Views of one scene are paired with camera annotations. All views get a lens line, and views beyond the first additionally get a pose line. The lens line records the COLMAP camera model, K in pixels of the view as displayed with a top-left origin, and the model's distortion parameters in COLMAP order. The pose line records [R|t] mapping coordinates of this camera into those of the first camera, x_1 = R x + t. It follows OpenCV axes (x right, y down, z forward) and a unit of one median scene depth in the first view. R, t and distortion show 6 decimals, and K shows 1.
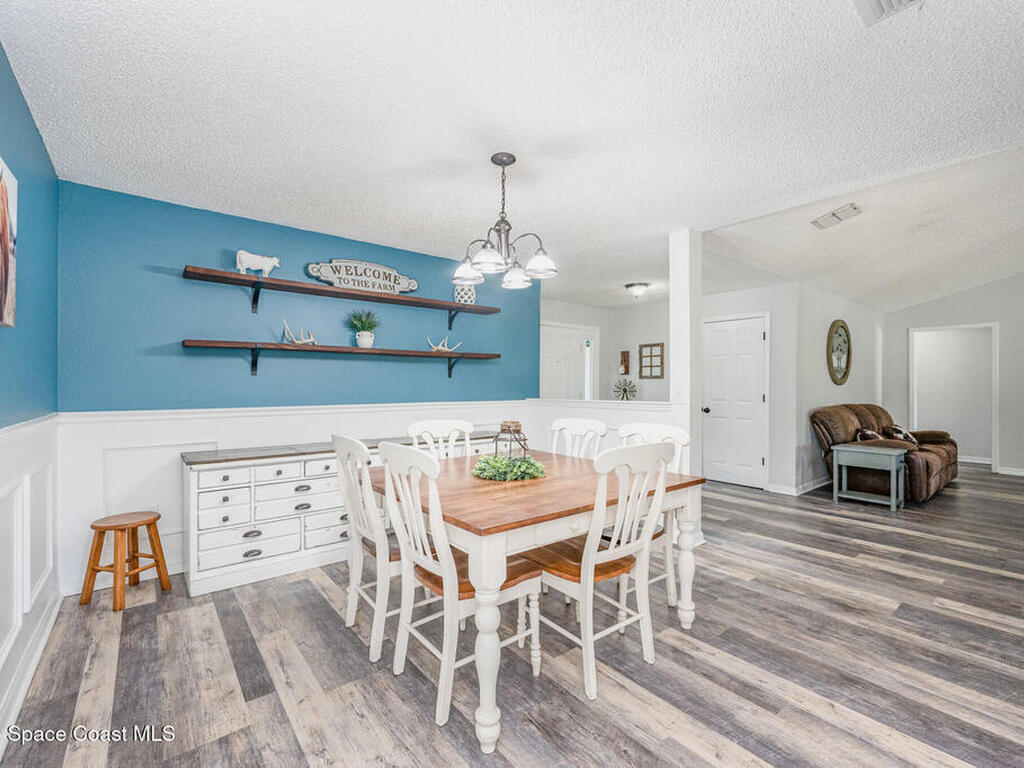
lens RADIAL K [[462.1, 0, 512.1], [0, 462.1, 386.3], [0, 0, 1]] dist [-0.003085, 0.000584]
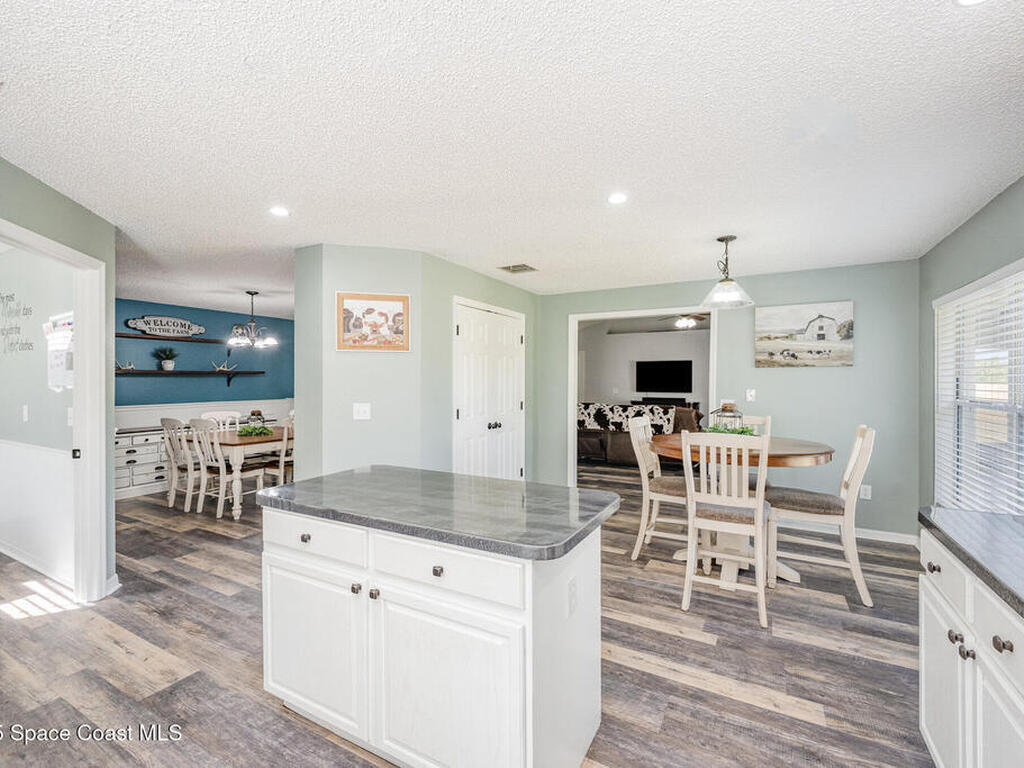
lens RADIAL K [[462.1, 0, 512.0], [0, 462.1, 384.8], [0, 0, 1]] dist [-0.003085, 0.000584]
pose [[0.922876, -0.002095, 0.385093, 0.192150], [-0.002093, 0.999943, 0.010457, -0.052531], [-0.385093, -0.010456, 0.922819, -1.056745]]
